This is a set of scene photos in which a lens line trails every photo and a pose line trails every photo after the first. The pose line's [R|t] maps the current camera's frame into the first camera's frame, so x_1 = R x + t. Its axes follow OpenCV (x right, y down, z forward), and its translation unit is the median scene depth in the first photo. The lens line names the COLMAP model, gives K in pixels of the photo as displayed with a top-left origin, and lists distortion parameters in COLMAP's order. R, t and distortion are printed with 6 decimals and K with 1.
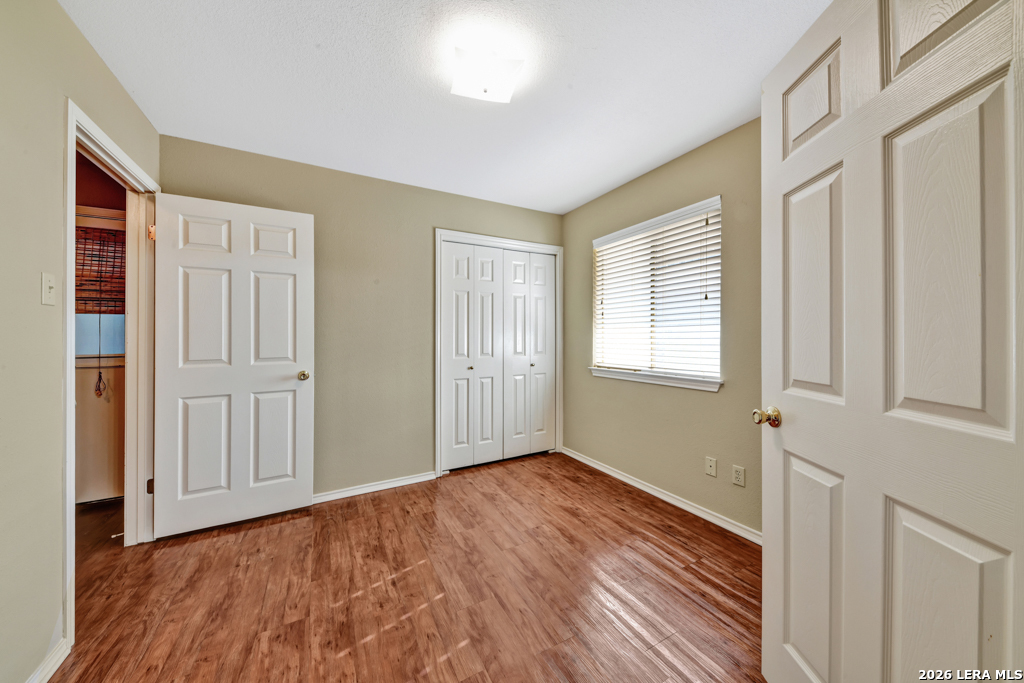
lens RADIAL K [[361.1, 0, 521.8], [0, 361.1, 333.0], [0, 0, 1]] dist [-0.000061, -0.000040]
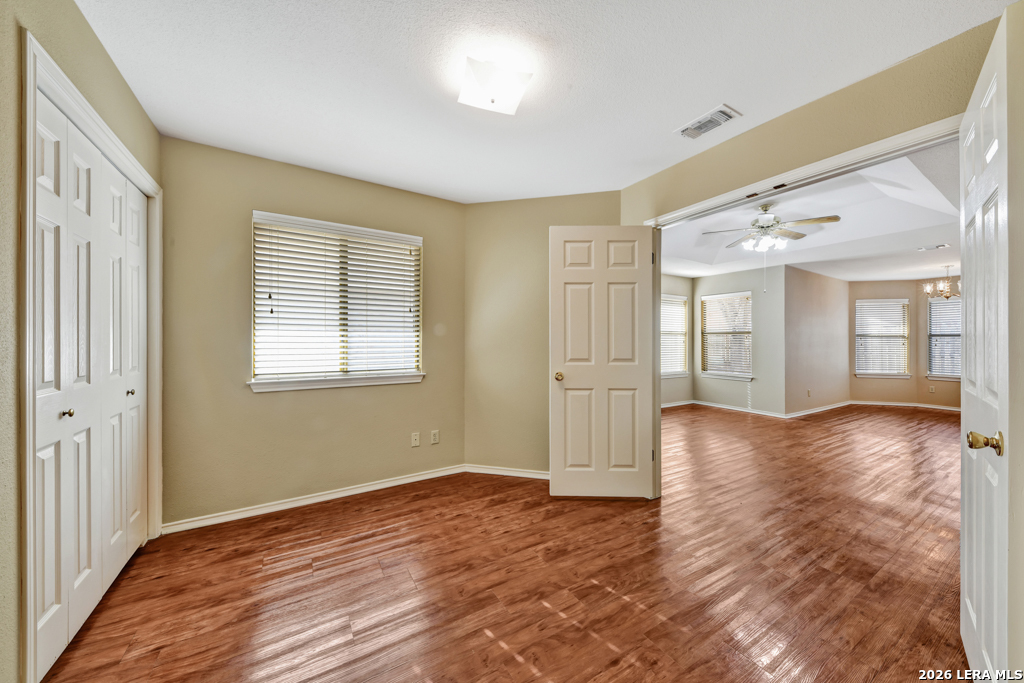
lens RADIAL K [[363.7, 0, 512.0], [0, 363.7, 341.5], [0, 0, 1]] dist [0.000612, 0.000017]
pose [[-0.039483, -0.001012, 0.999220, -0.797111], [-0.008334, 0.999965, 0.000683, 0.010065], [-0.999185, -0.008300, -0.039490, 0.698294]]
